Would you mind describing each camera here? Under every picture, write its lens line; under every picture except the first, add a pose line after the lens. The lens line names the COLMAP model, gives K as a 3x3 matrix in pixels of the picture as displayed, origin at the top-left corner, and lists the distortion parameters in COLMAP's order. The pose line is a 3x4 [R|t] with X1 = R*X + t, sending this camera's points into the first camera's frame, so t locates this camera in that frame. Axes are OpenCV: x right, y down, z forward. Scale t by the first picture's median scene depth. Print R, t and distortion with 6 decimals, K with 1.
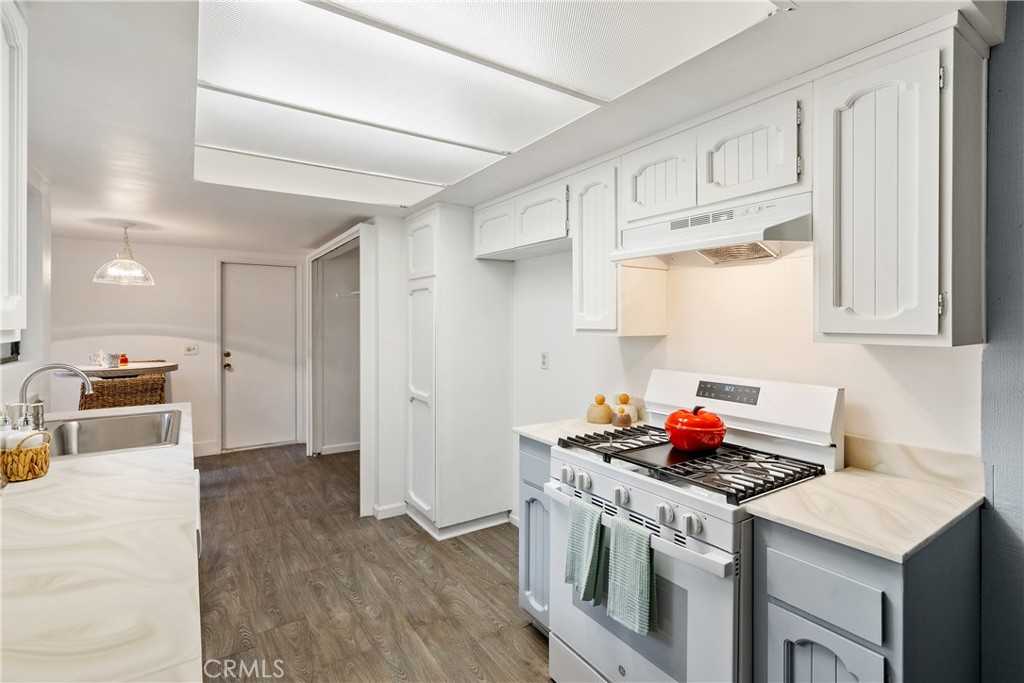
lens RADIAL K [[477.6, 0, 508.9], [0, 477.6, 323.8], [0, 0, 1]] dist [-0.003899, -0.000677]
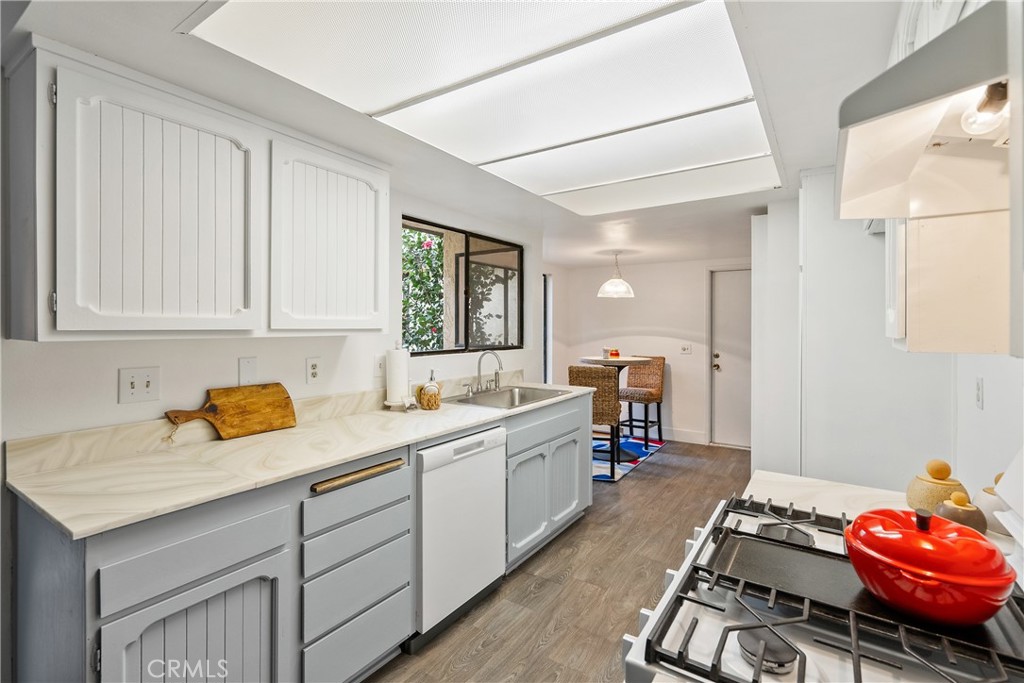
lens RADIAL K [[471.4, 0, 508.8], [0, 471.4, 328.6], [0, 0, 1]] dist [-0.000999, 0.000592]
pose [[0.379830, 0.005500, -0.925040, 0.417419], [-0.004329, 0.999982, 0.004168, 0.000435], [0.925046, 0.002422, 0.379847, 0.297163]]
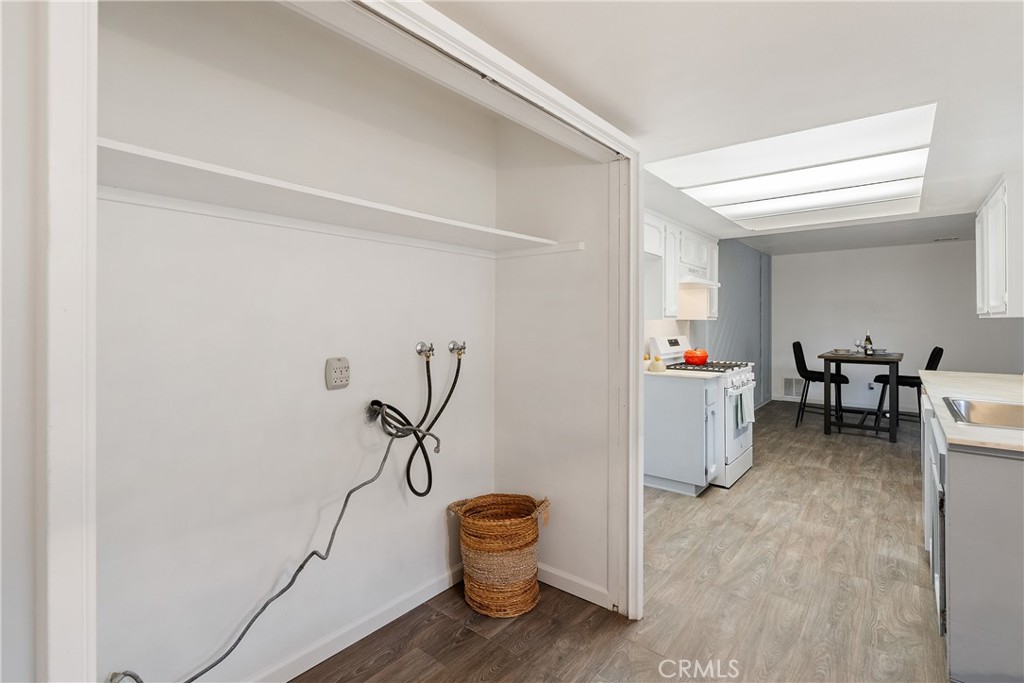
lens RADIAL K [[477.6, 0, 508.9], [0, 477.6, 323.8], [0, 0, 1]] dist [-0.003899, -0.000677]
pose [[-0.290861, -0.002980, 0.956761, -1.059877], [0.002131, 0.999991, 0.003762, 0.026279], [-0.956763, 0.003133, -0.290852, 1.672285]]
